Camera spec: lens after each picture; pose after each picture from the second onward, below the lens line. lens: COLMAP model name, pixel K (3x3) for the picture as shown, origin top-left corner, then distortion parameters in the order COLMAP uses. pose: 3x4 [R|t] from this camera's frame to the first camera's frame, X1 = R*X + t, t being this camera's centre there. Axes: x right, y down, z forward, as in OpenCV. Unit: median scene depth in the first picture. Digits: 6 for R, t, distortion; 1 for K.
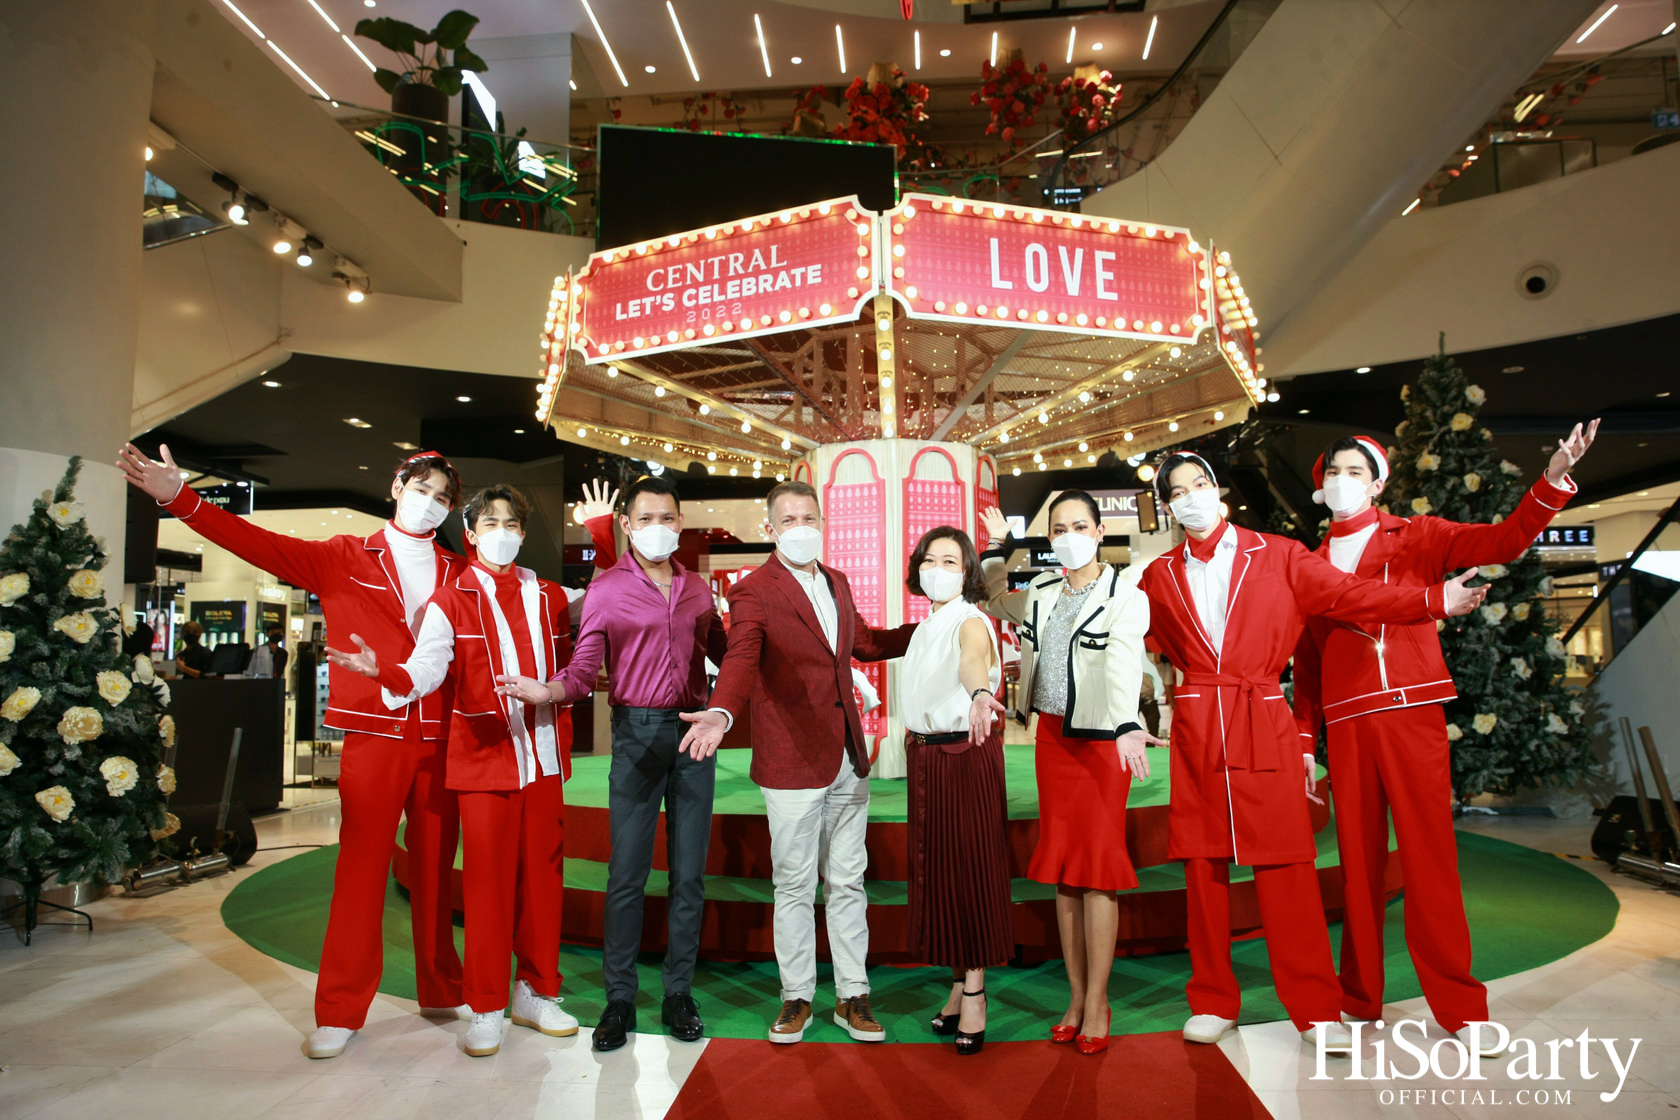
lens RADIAL K [[1148.1, 0, 836.9], [0, 1148.1, 564.3], [0, 0, 1]] dist [-0.109887, 0.084805]
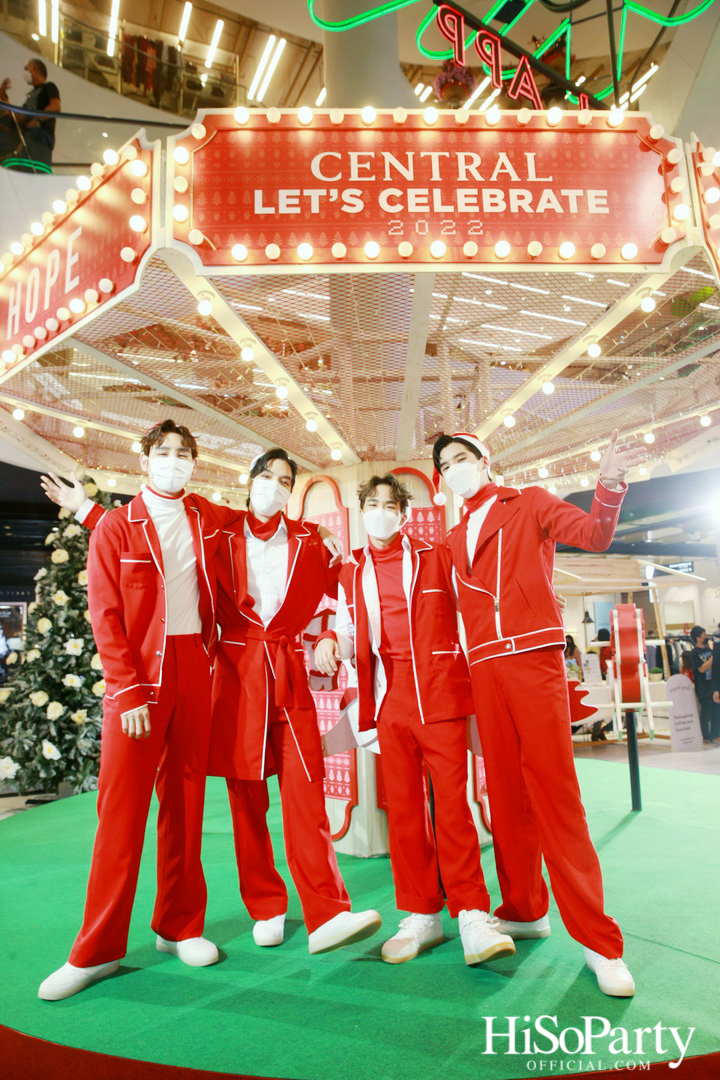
lens RADIAL K [[776.6, 0, 364.2], [0, 776.6, 573.0], [0, 0, 1]] dist [-0.065601, 0.000172]
pose [[0.878098, 0.038701, 0.476912, -0.329066], [-0.026437, 0.999125, -0.032402, -0.001517], [-0.477749, 0.015844, 0.878353, 0.586107]]
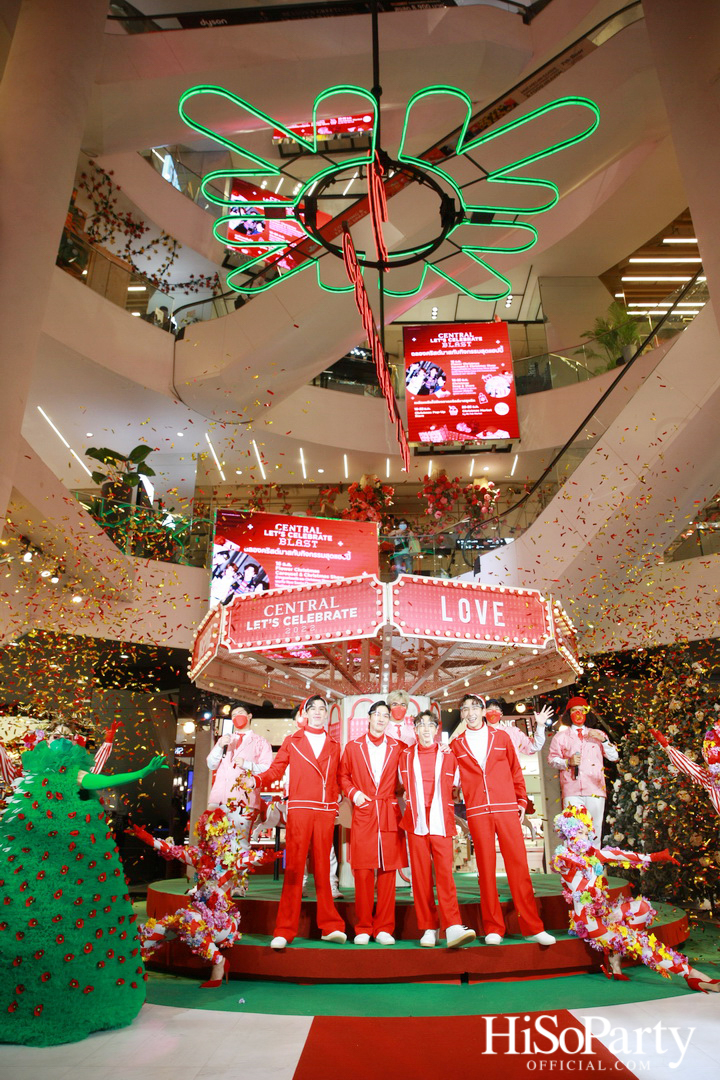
lens RADIAL K [[738.0, 0, 358.8], [0, 738.0, 542.9], [0, 0, 1]] dist [-0.109887, 0.084805]
pose [[0.998453, 0.027007, 0.048600, -0.068061], [-0.012135, 0.958884, -0.283538, -0.006426], [-0.054259, 0.282510, 0.957729, -0.234400]]
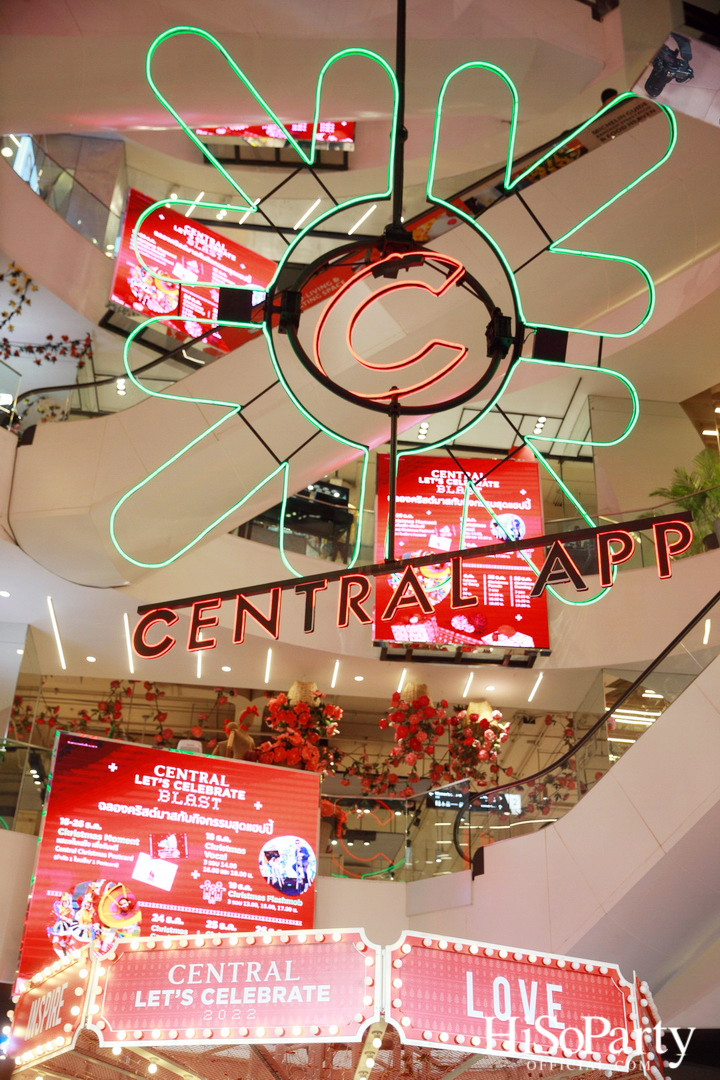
lens RADIAL K [[1195.6, 0, 358.7], [0, 1195.6, 544.6], [0, 0, 1]] dist [0.003979, 0.141800]
pose [[0.982102, 0.130845, 0.135479, -0.193389], [-0.059533, 0.898077, -0.435791, -0.117058], [-0.178692, 0.419926, 0.889793, -0.290889]]
